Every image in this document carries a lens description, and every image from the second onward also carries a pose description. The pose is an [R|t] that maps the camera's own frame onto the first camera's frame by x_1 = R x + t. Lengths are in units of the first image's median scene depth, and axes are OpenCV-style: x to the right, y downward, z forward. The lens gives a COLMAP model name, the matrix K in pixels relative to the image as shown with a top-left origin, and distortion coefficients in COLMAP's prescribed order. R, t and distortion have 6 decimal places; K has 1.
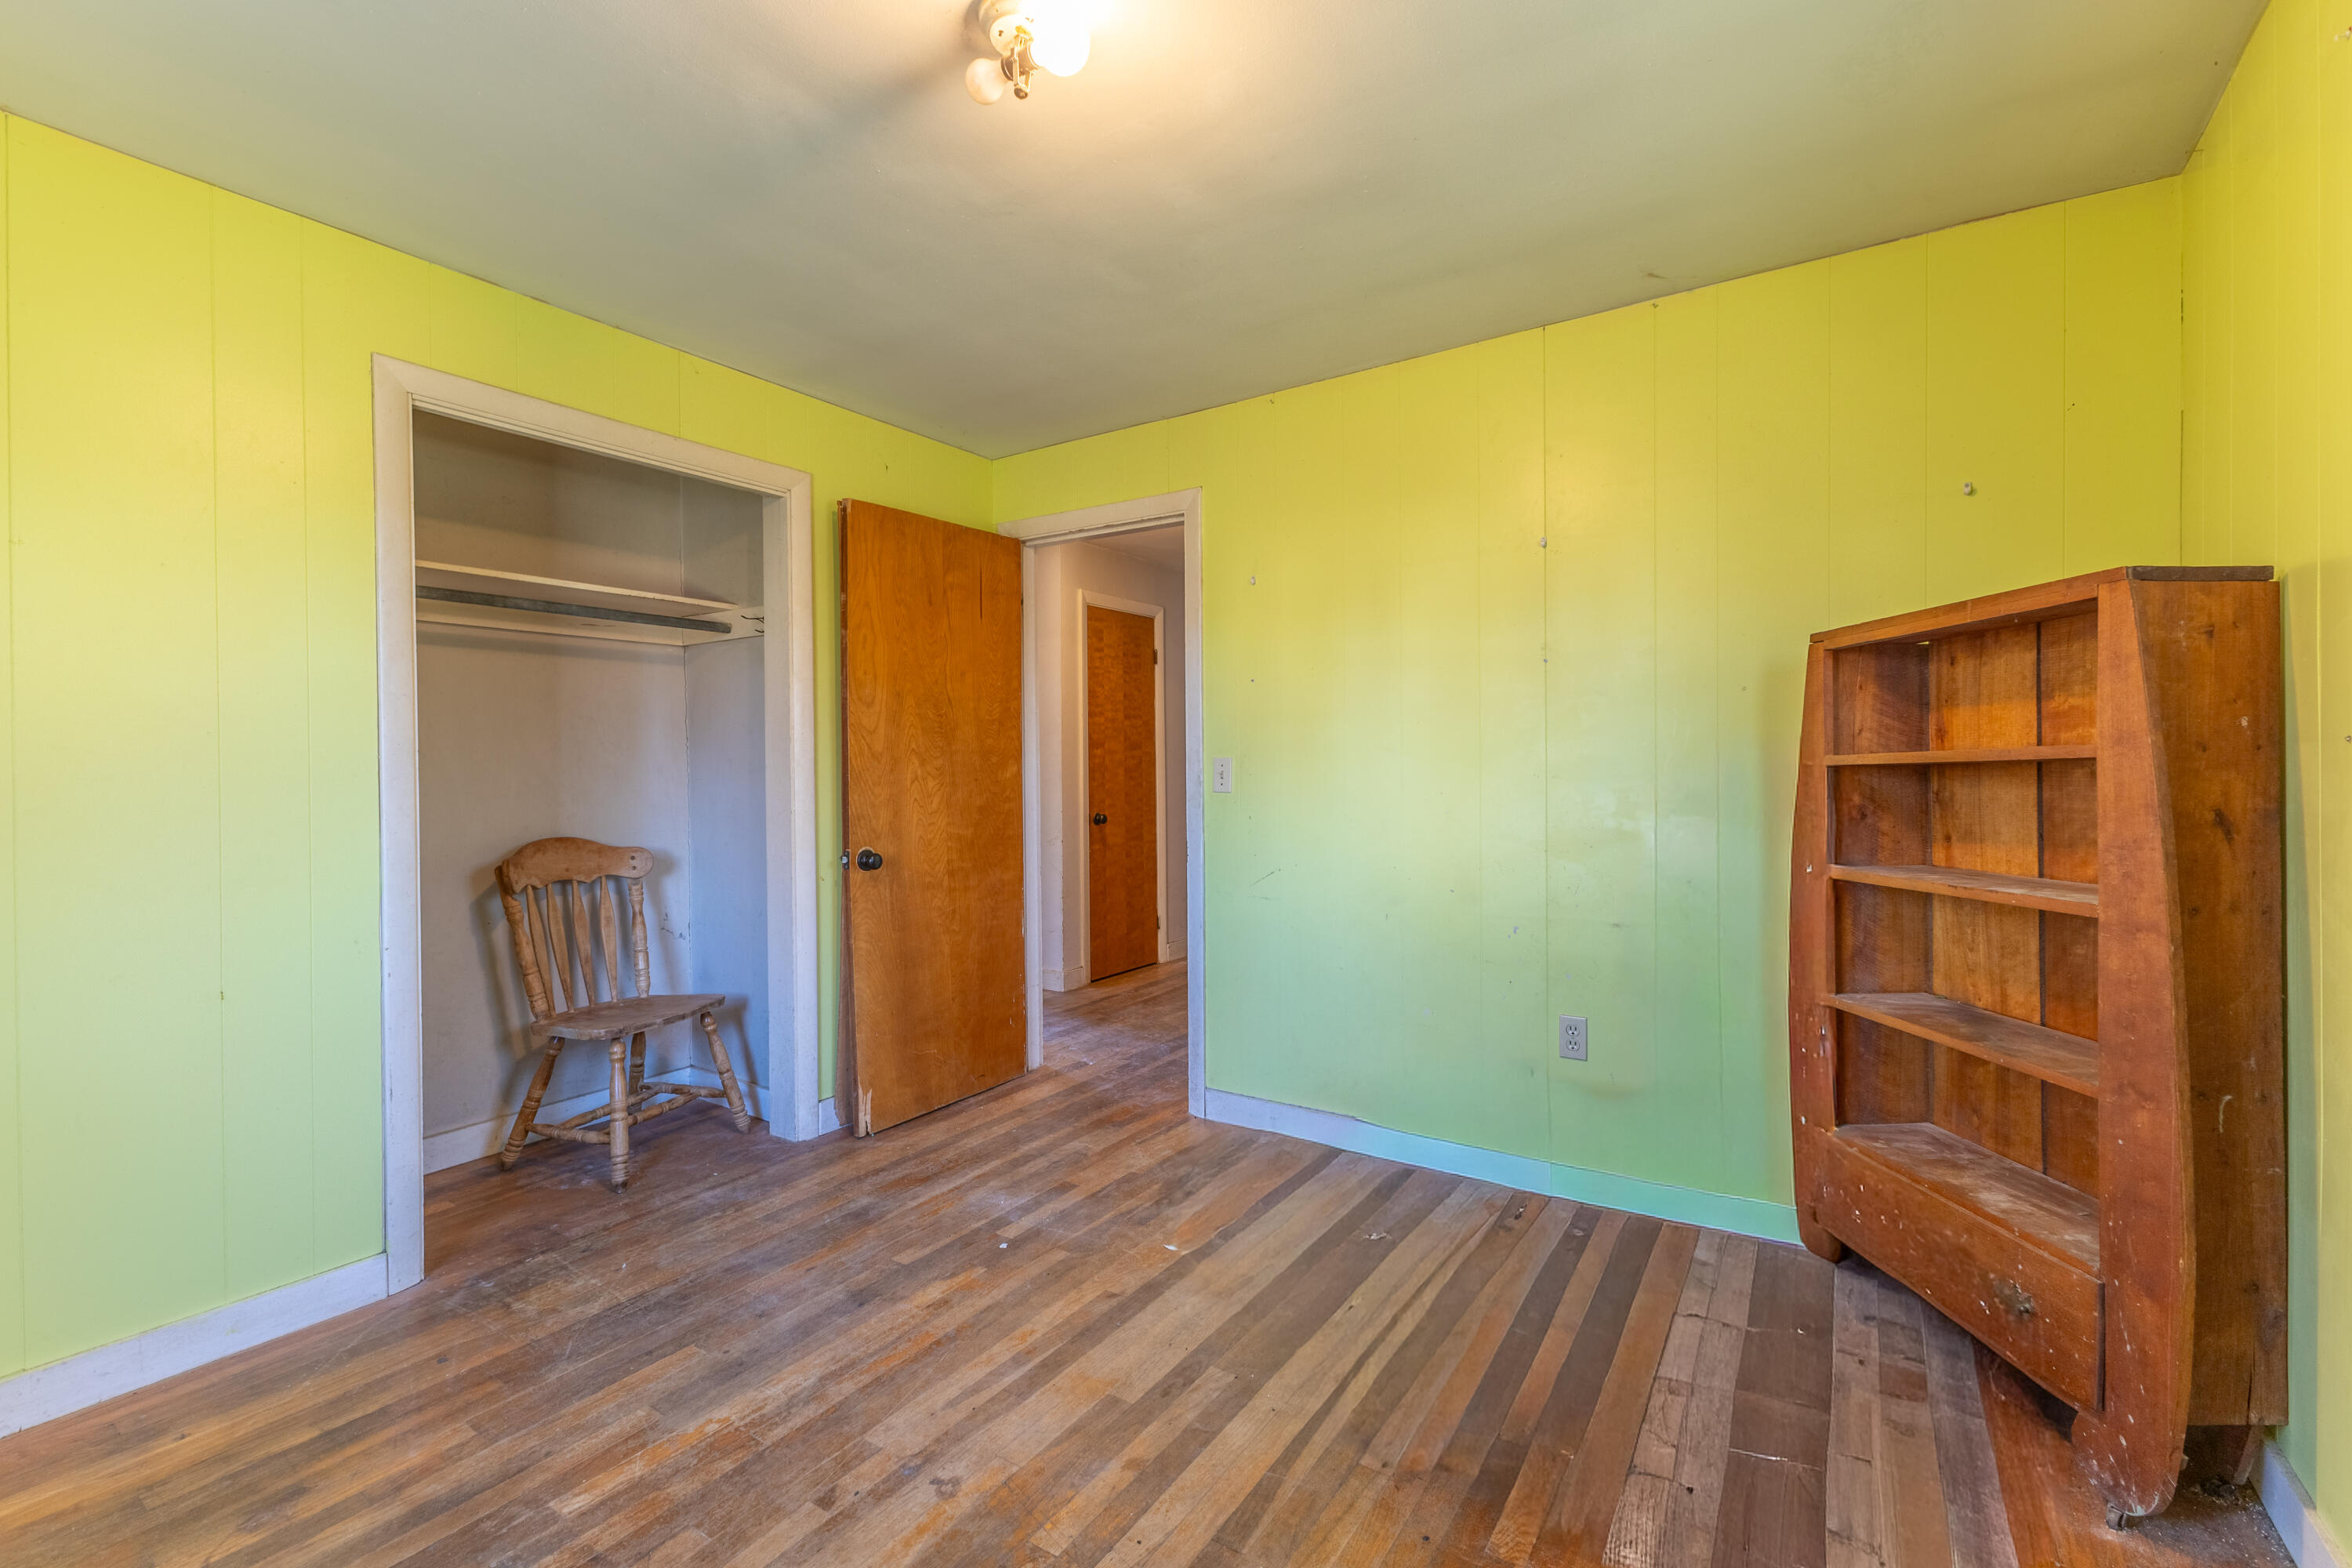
lens RADIAL K [[1017.2, 0, 1177.9], [0, 1017.2, 769.2], [0, 0, 1]] dist [0.009151, -0.000093]
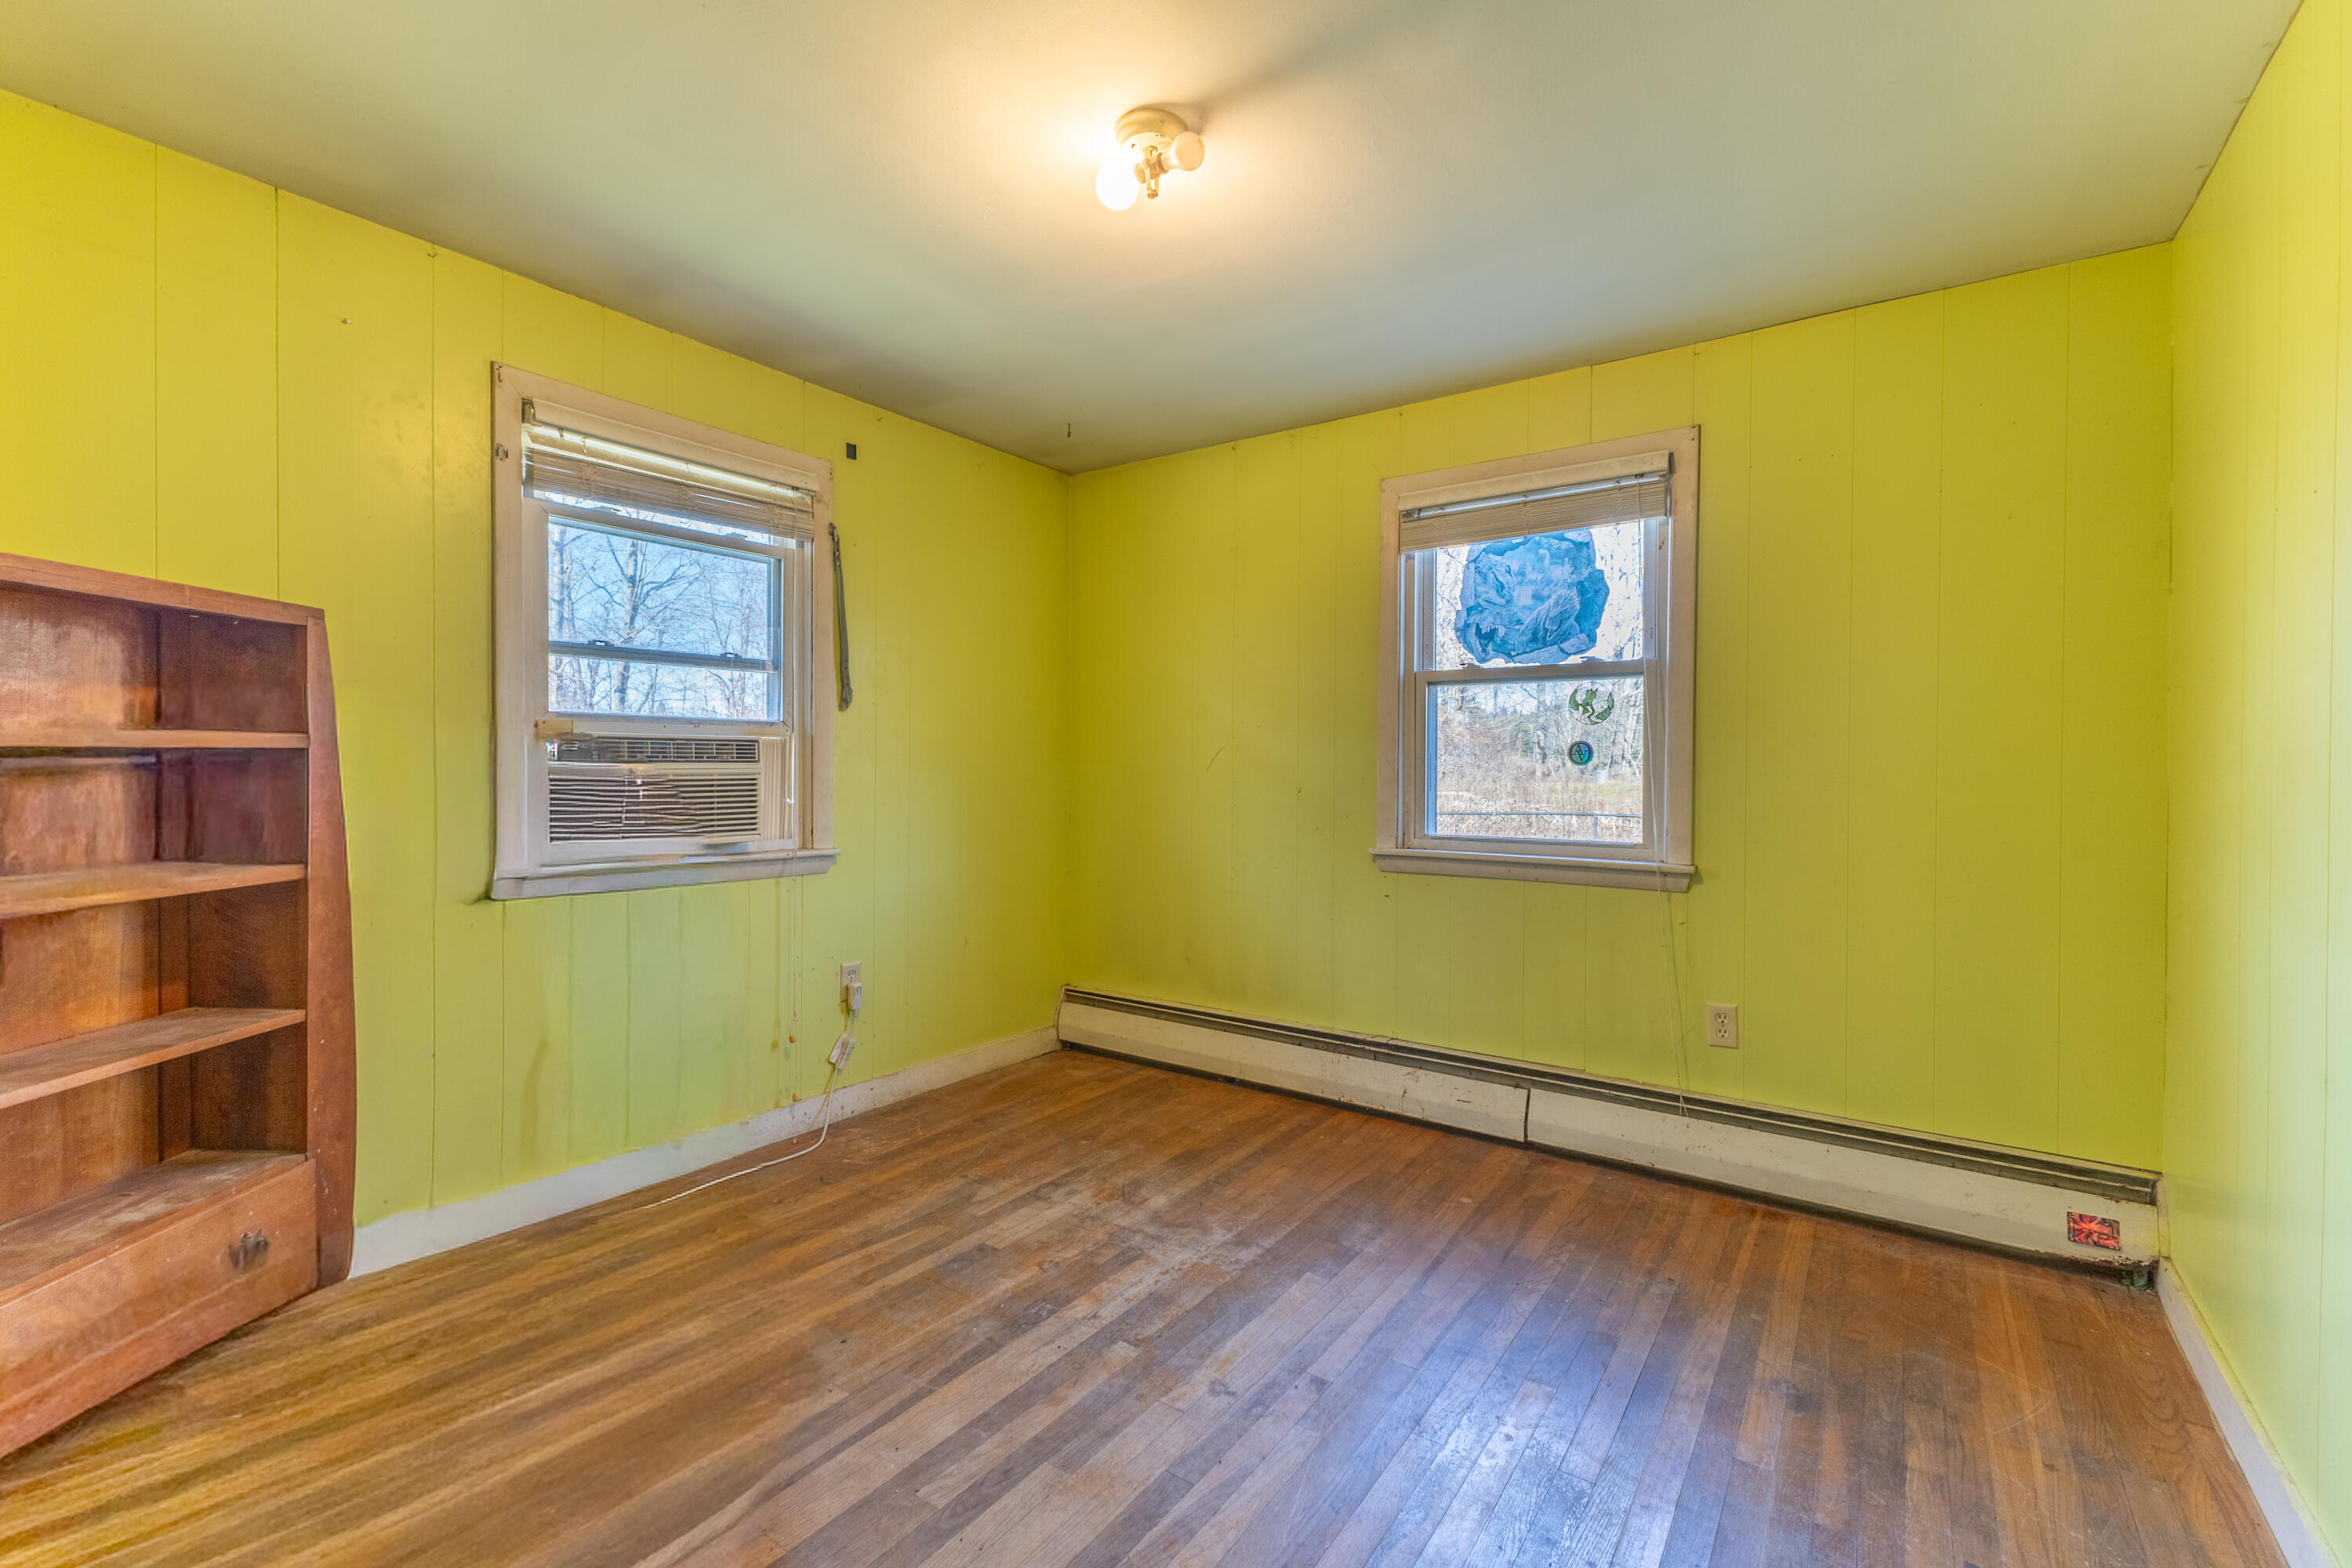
lens RADIAL K [[1017.2, 0, 1170.6], [0, 1017.2, 775.9], [0, 0, 1]] dist [0.009151, -0.000093]
pose [[-0.999580, -0.000729, 0.028957, -0.189150], [-0.000374, 0.999925, 0.012269, 0.002637], [-0.028963, 0.012253, -0.999505, 1.986744]]
